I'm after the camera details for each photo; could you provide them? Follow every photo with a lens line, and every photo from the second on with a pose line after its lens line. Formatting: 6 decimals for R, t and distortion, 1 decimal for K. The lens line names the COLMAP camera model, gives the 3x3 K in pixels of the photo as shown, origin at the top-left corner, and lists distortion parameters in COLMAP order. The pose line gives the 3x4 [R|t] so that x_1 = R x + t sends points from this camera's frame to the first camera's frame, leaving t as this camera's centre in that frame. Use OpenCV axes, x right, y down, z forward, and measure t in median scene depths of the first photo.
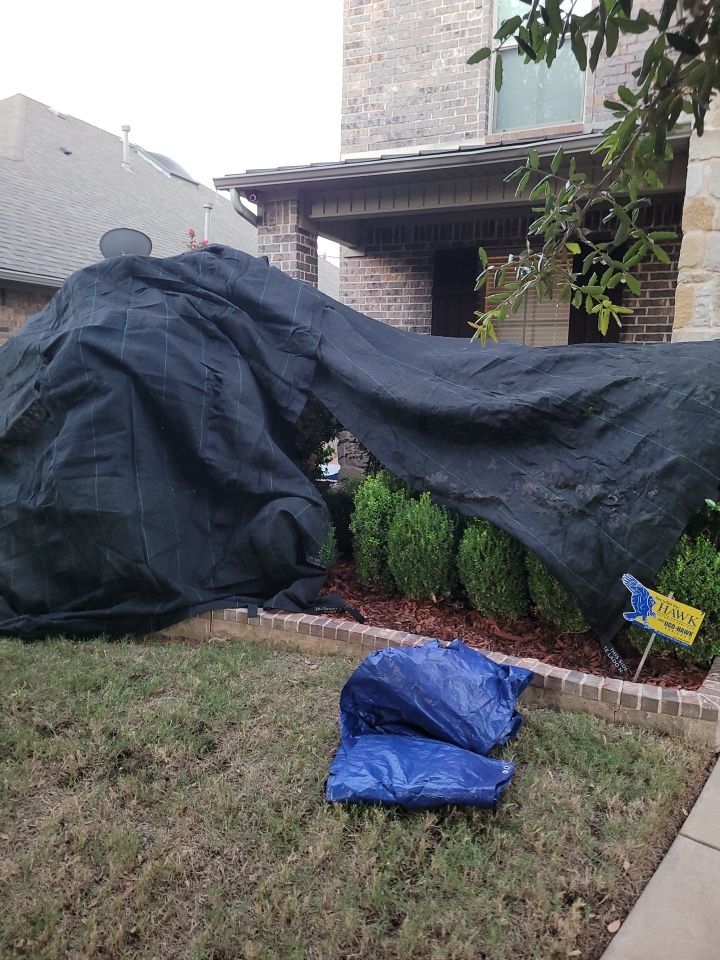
lens RADIAL K [[694.7, 0, 359.6], [0, 694.7, 481.6], [0, 0, 1]] dist [-0.003794, -0.003185]
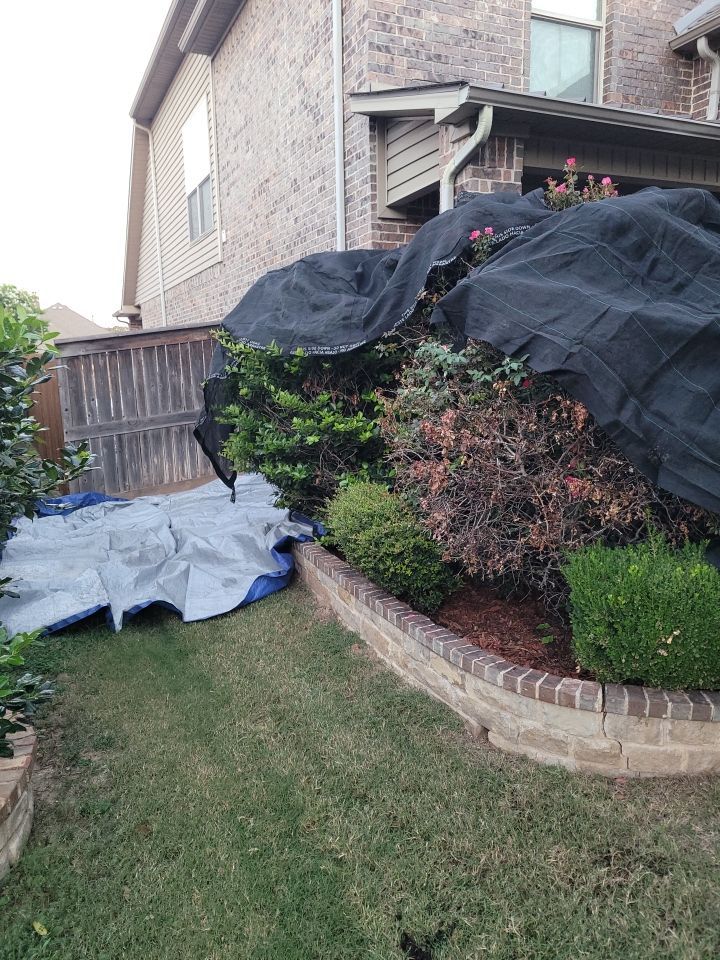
lens RADIAL K [[694.7, 0, 361.0], [0, 694.7, 479.3], [0, 0, 1]] dist [-0.003794, -0.003185]
pose [[0.657439, -0.165921, 0.735013, -0.711822], [0.154510, 0.984412, 0.084016, -0.109844], [-0.737496, 0.058332, 0.672827, 0.545671]]
